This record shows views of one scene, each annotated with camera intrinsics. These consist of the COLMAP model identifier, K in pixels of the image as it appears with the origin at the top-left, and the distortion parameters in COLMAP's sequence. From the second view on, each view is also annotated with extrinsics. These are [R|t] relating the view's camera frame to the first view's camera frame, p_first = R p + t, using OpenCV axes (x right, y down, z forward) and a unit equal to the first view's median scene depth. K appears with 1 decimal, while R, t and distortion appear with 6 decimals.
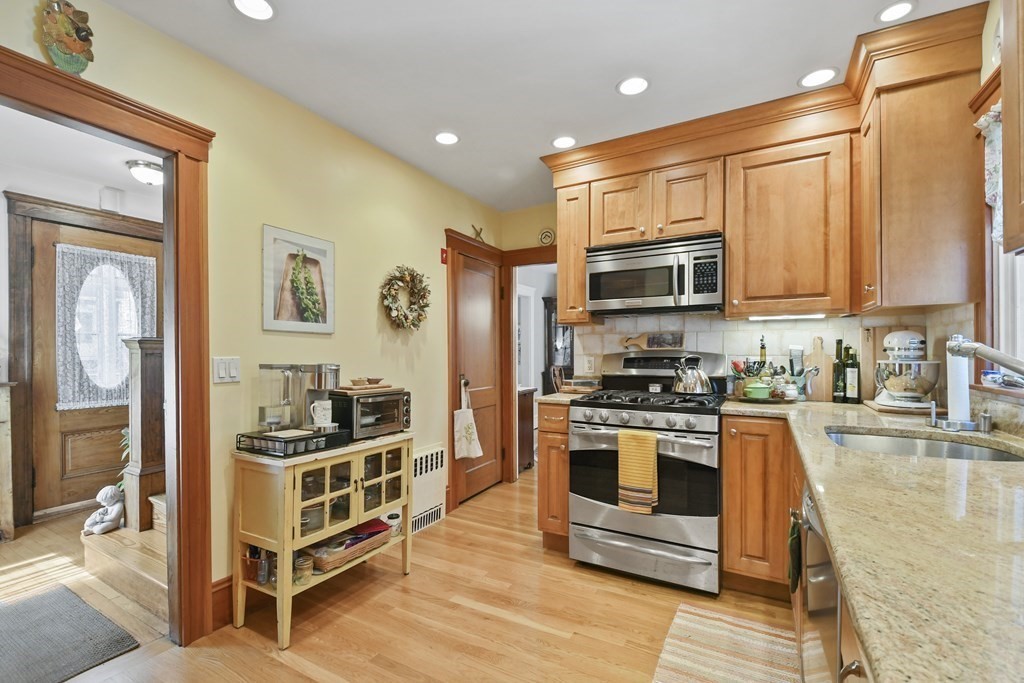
lens RADIAL K [[456.0, 0, 509.0], [0, 456.0, 348.4], [0, 0, 1]] dist [0.010106, -0.009527]
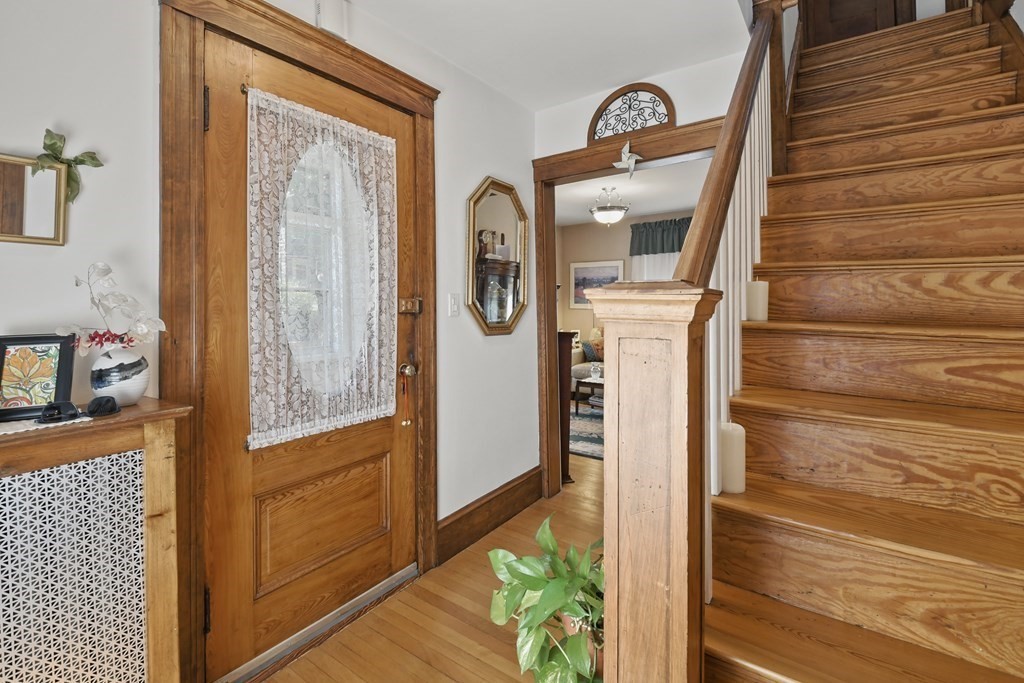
lens RADIAL K [[456.0, 0, 508.1], [0, 456.0, 295.1], [0, 0, 1]] dist [0.010106, -0.009527]
pose [[0.995887, -0.006577, -0.090367, -0.686207], [0.005456, 0.999905, -0.012654, -0.012882], [0.090442, 0.012109, 0.995828, 0.562206]]
